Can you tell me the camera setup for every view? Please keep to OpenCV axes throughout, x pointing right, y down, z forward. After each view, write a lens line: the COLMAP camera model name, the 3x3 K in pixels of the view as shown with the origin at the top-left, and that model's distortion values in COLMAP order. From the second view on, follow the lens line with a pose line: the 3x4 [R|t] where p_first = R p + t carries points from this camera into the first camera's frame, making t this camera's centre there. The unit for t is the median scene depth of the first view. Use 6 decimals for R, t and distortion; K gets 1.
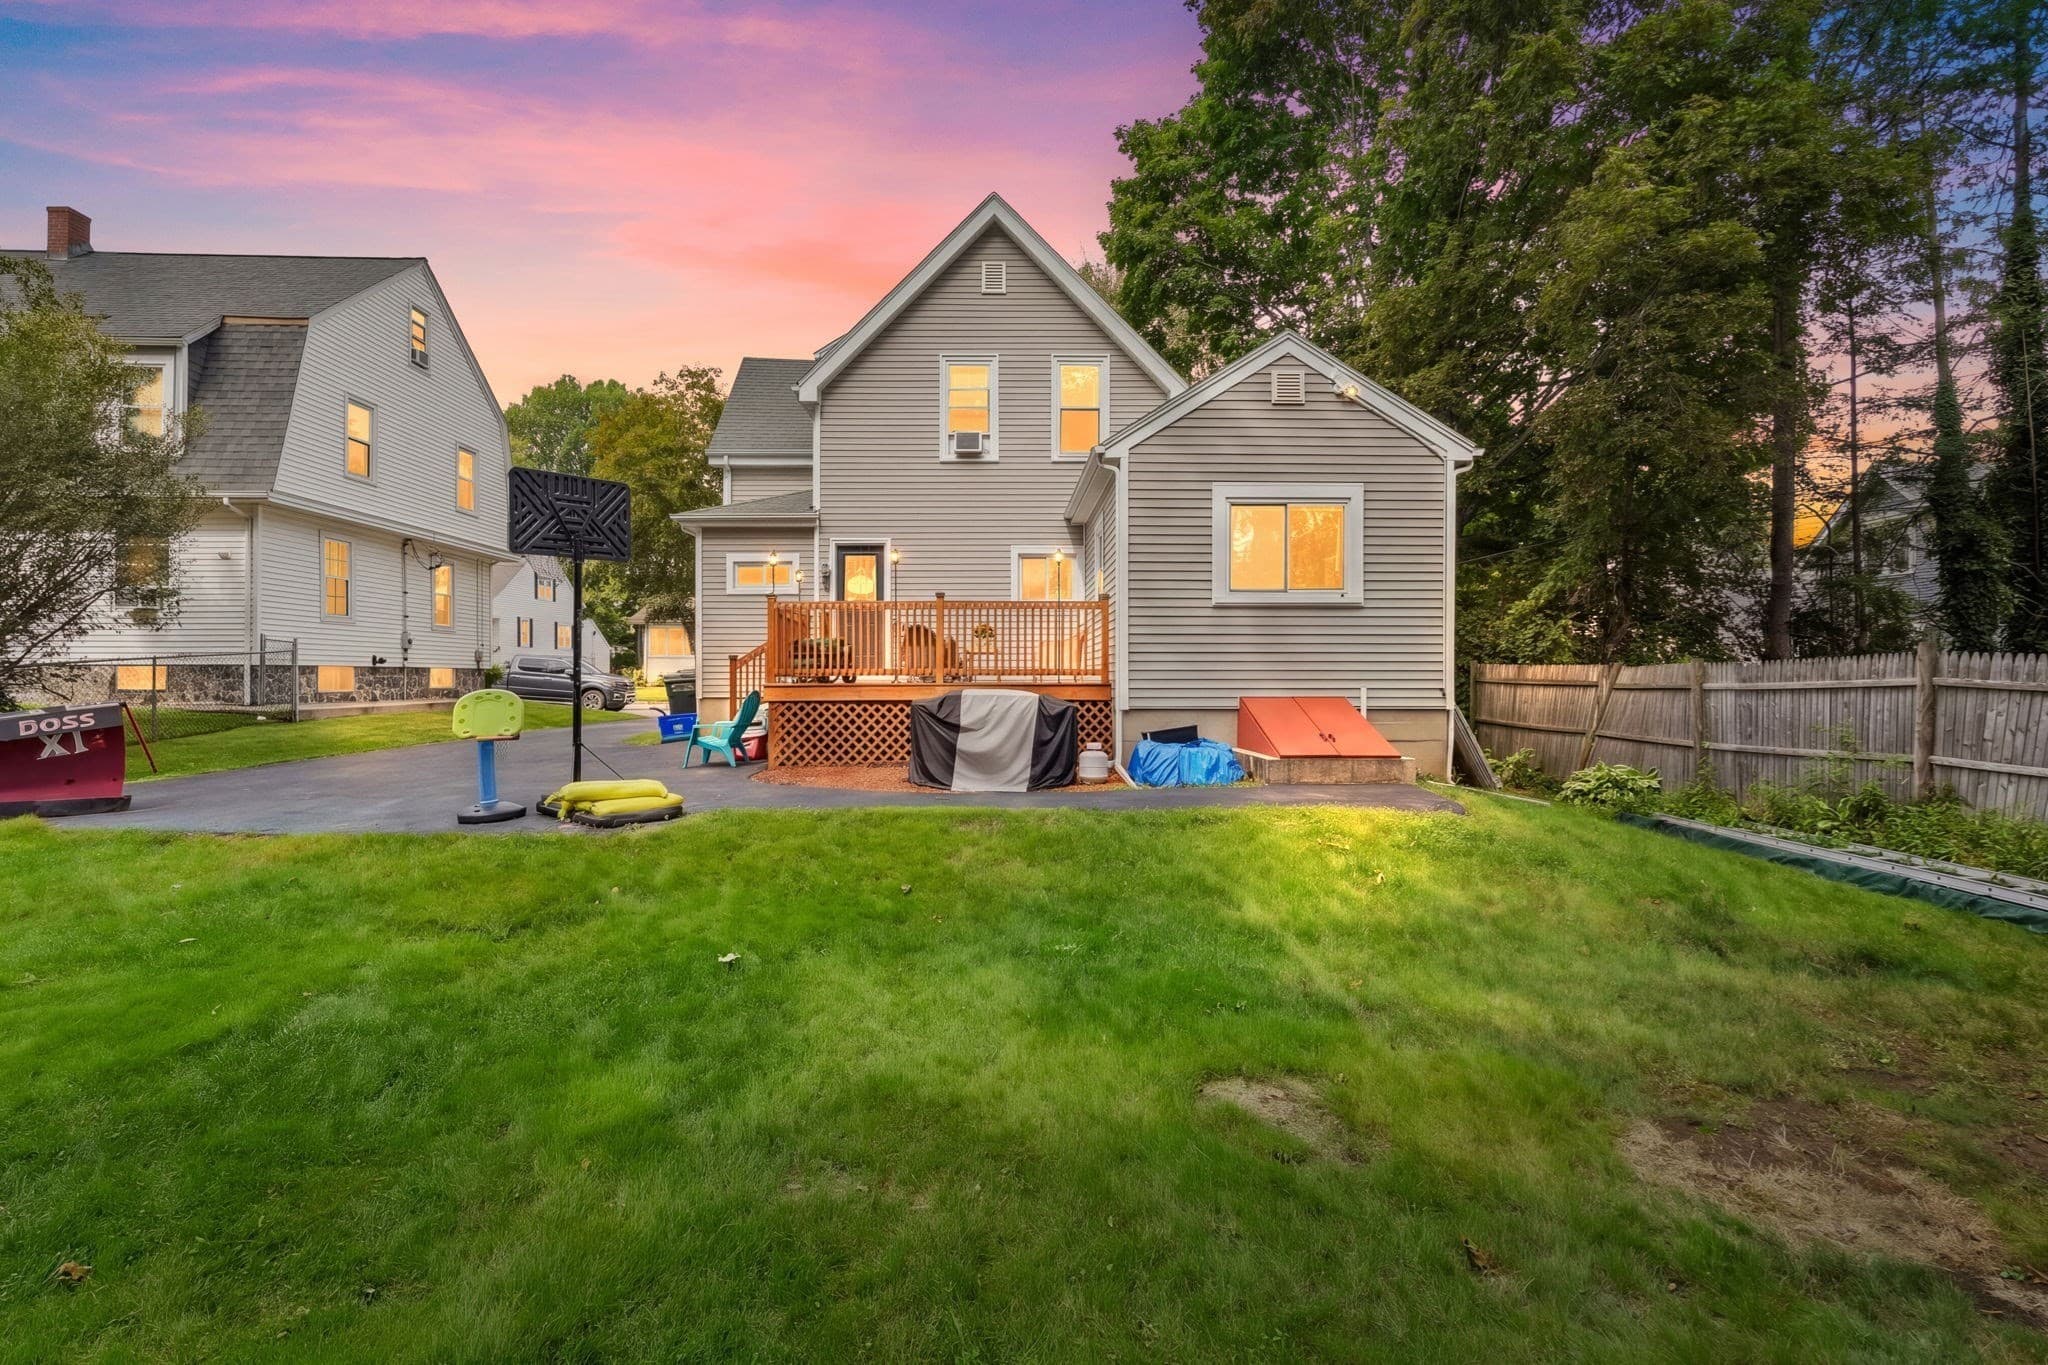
lens RADIAL K [[955.0, 0, 1027.8], [0, 955.0, 685.3], [0, 0, 1]] dist [0.001910, 0.001091]
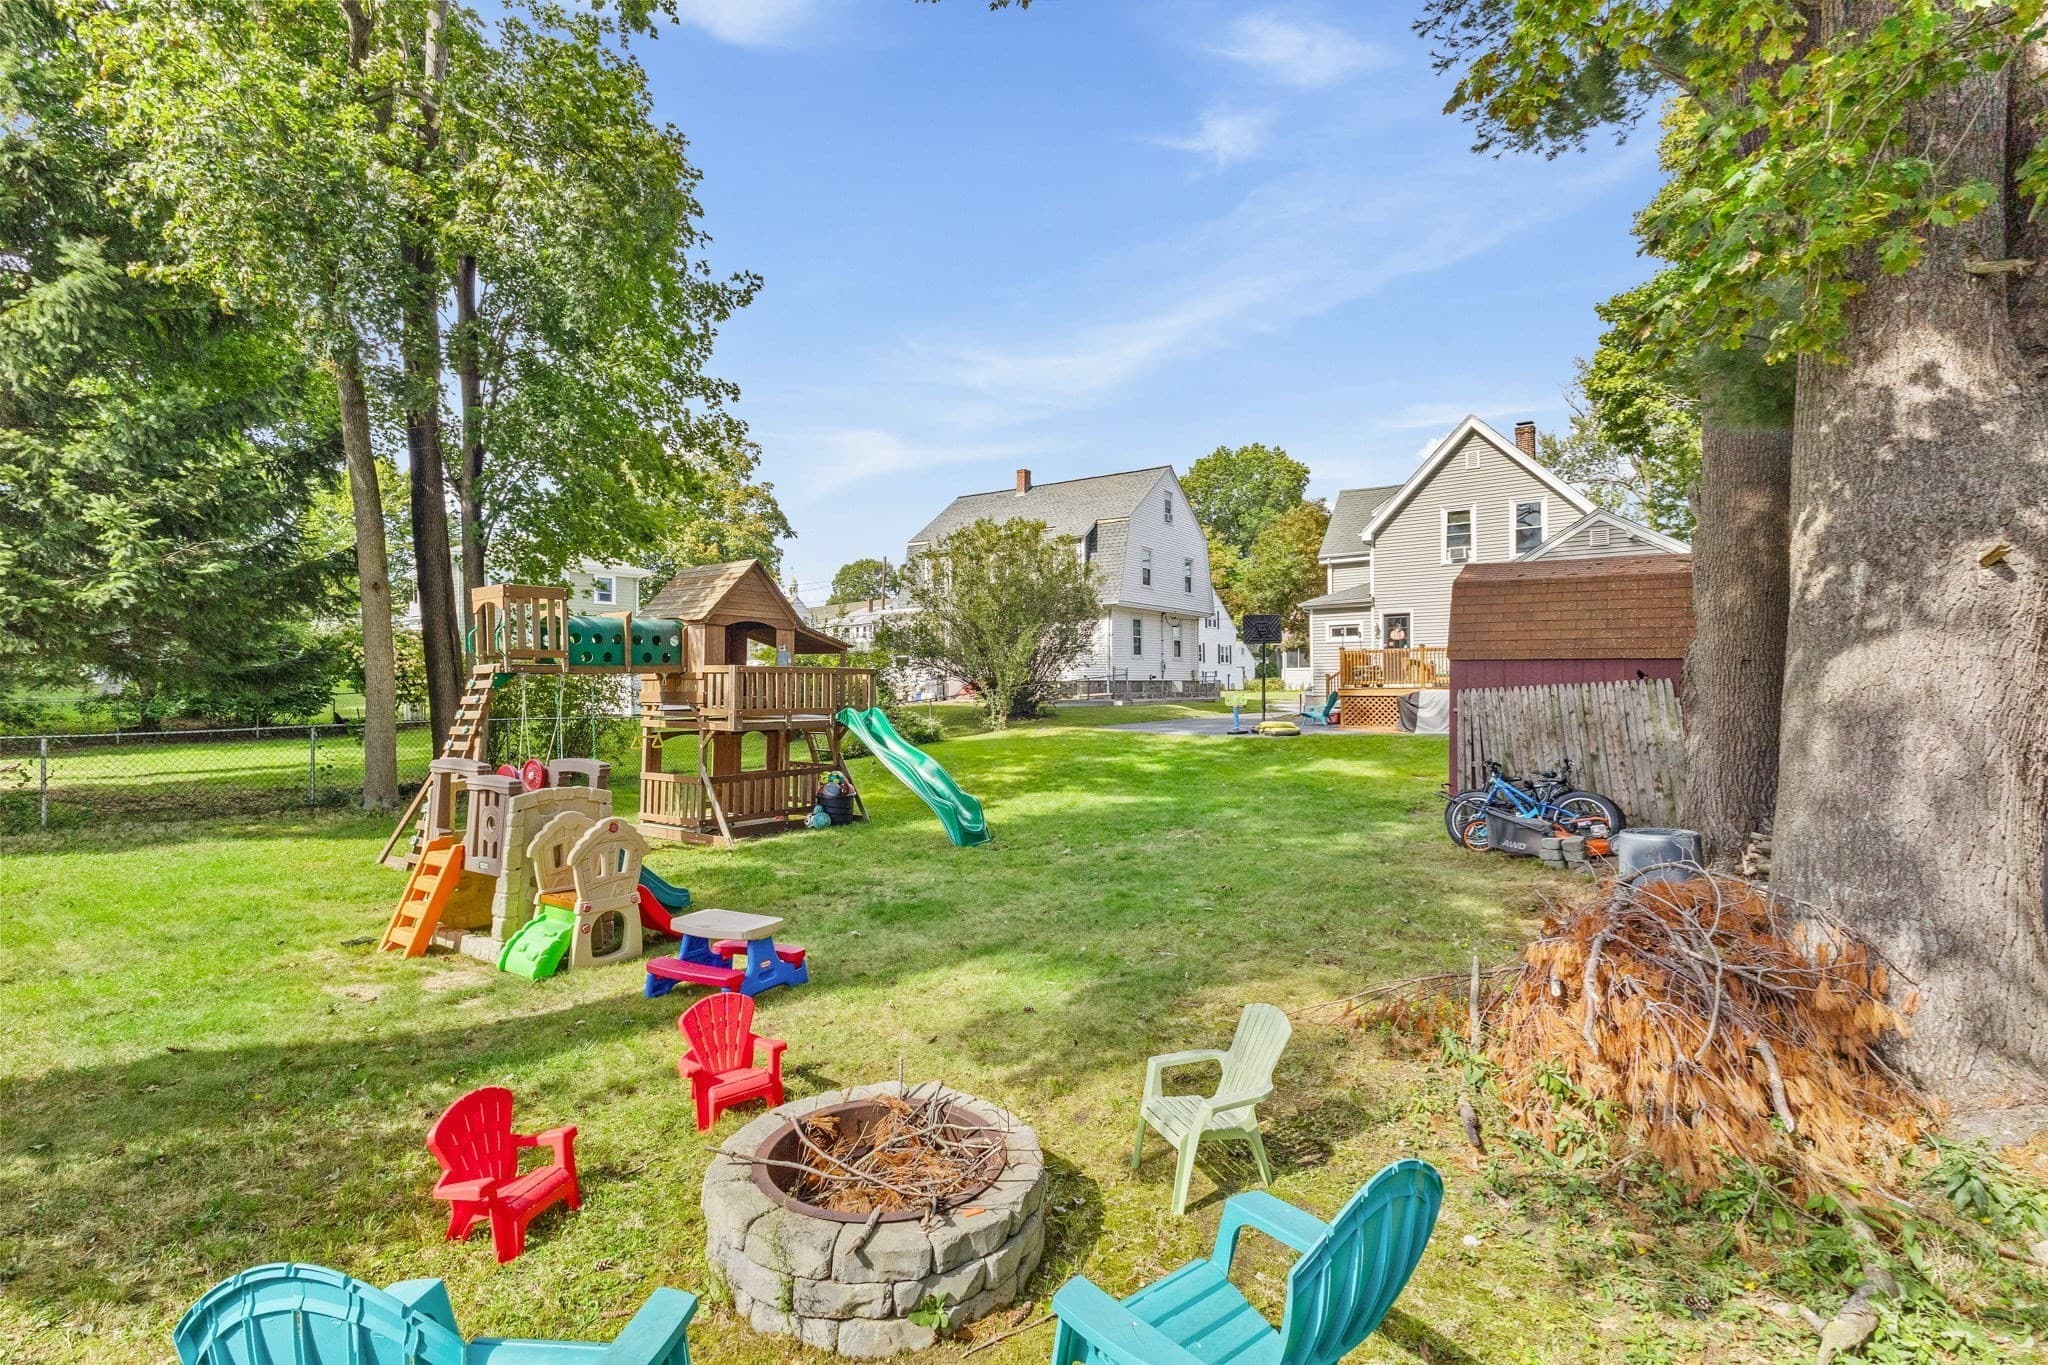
lens RADIAL K [[955.0, 0, 1023.9], [0, 955.0, 675.4], [0, 0, 1]] dist [0.001910, 0.001091]
pose [[0.799982, -0.012461, -0.599895, 0.458531], [0.002682, 0.999849, -0.017192, 0.004990], [0.600018, 0.012144, 0.799894, -1.177724]]
